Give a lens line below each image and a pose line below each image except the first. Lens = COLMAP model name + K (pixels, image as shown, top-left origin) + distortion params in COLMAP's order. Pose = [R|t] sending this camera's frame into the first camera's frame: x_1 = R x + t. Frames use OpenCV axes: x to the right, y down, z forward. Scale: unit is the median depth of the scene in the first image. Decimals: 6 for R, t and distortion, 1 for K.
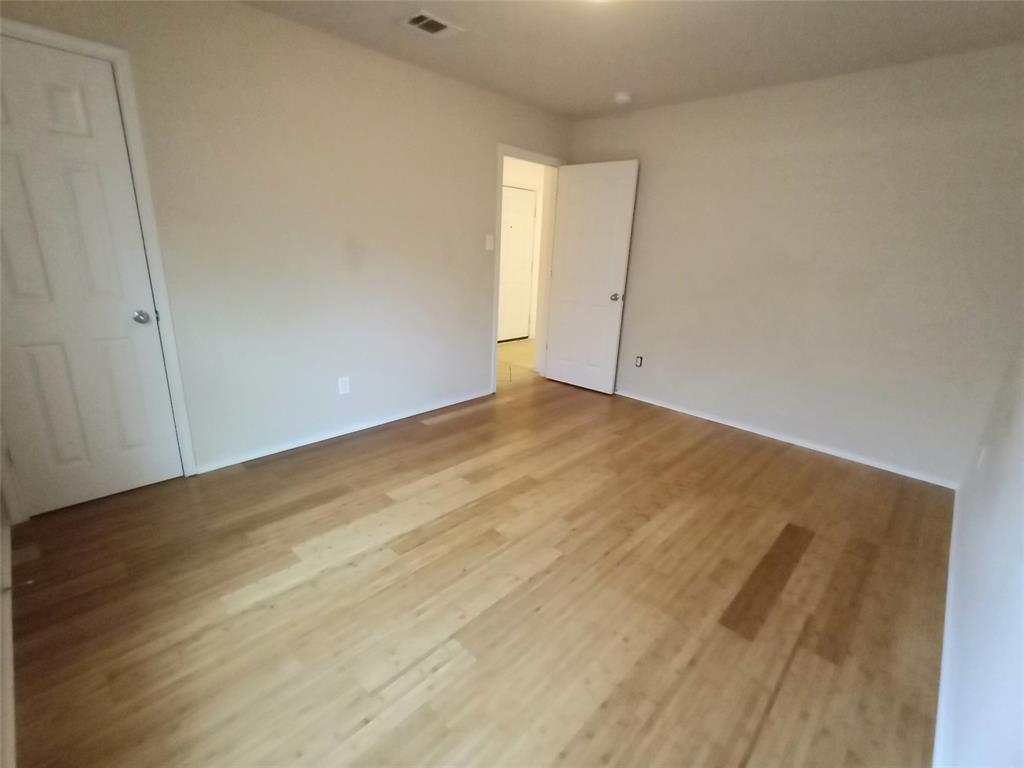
lens RADIAL K [[463.2, 0, 512.0], [0, 463.2, 384.0], [0, 0, 1]] dist [0.015825, 0.000586]
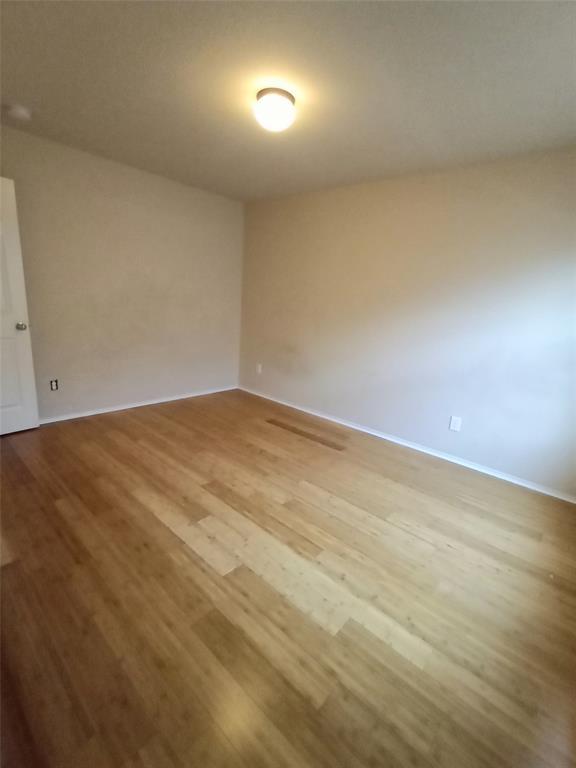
lens RADIAL K [[347.4, 0, 288.0], [0, 347.4, 384.0], [0, 0, 1]] dist [0.015825, 0.000586]
pose [[-0.036727, -0.280124, 0.959261, -0.930399], [0.218811, 0.934361, 0.281230, -0.298004], [-0.975076, 0.220226, 0.026978, 0.905224]]
